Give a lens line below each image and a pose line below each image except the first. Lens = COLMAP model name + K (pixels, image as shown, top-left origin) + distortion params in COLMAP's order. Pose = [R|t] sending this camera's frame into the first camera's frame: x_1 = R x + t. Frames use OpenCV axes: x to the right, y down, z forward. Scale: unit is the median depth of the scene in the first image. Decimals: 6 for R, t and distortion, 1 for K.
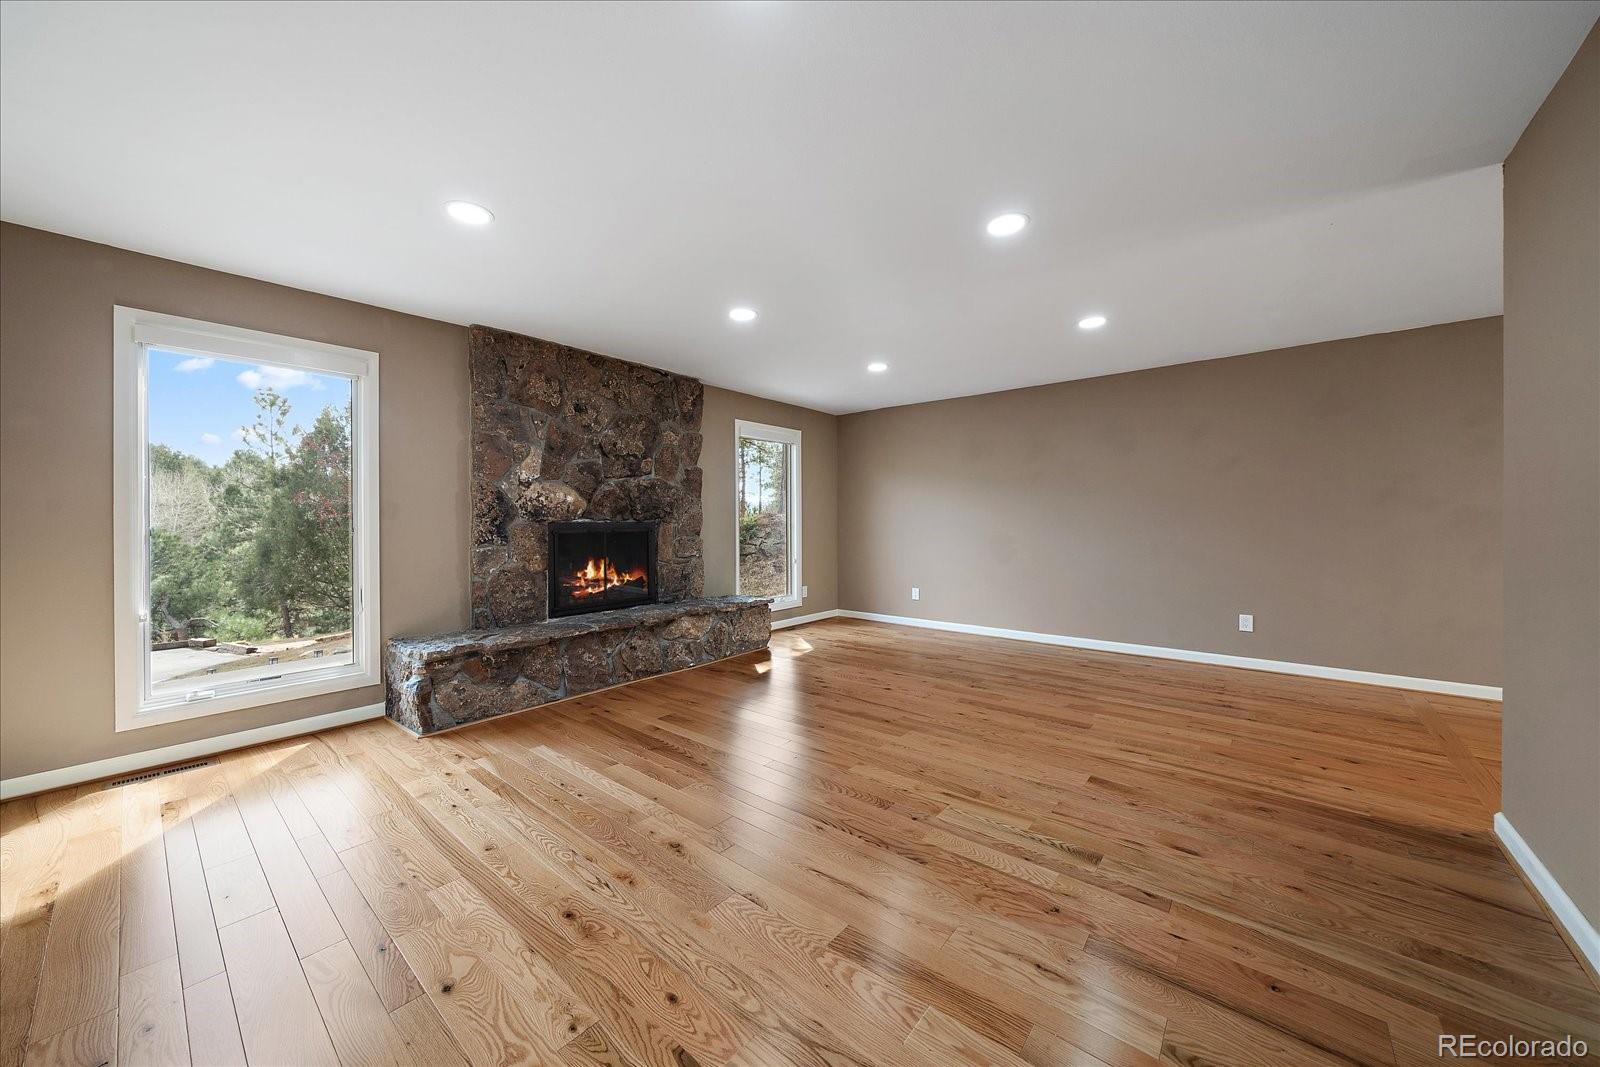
lens RADIAL K [[554.9, 0, 786.4], [0, 554.9, 535.9], [0, 0, 1]] dist [-0.001714, -0.000110]
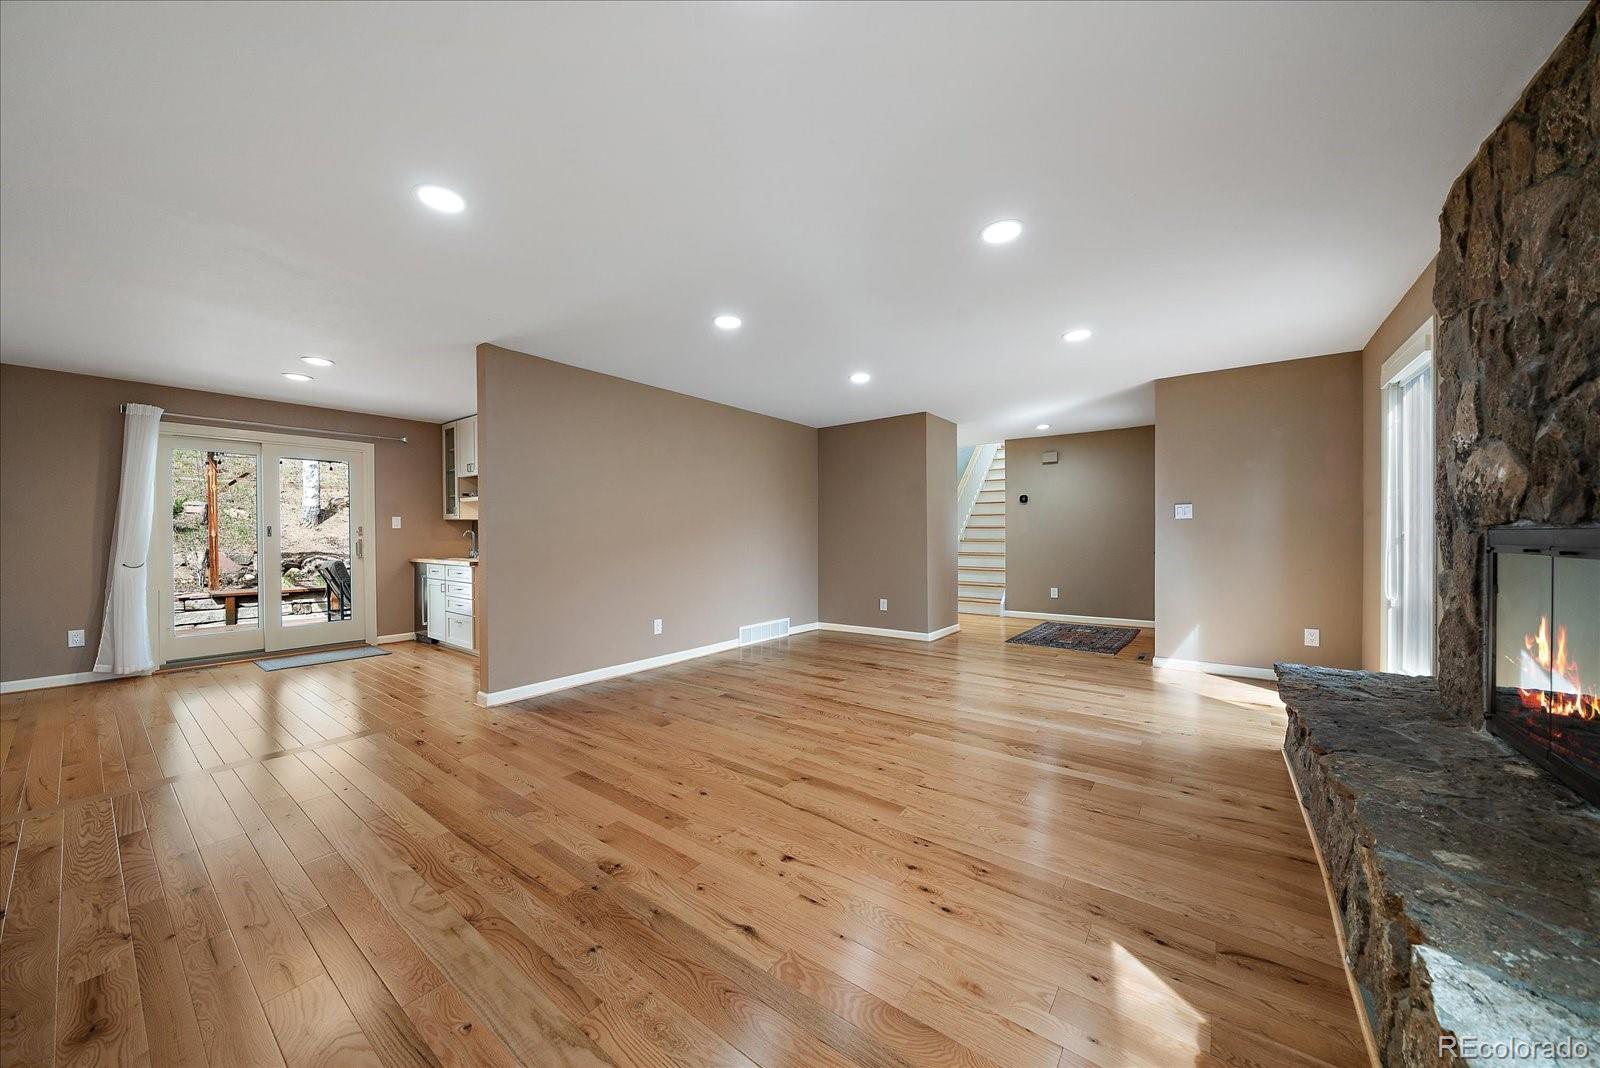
lens RADIAL K [[554.9, 0, 786.4], [0, 554.9, 536.4], [0, 0, 1]] dist [-0.001714, -0.000110]
pose [[-0.998255, 0.013448, -0.057492, 0.295351], [0.011240, 0.999193, 0.038559, -0.061566], [0.057965, 0.037846, -0.997601, 2.119961]]
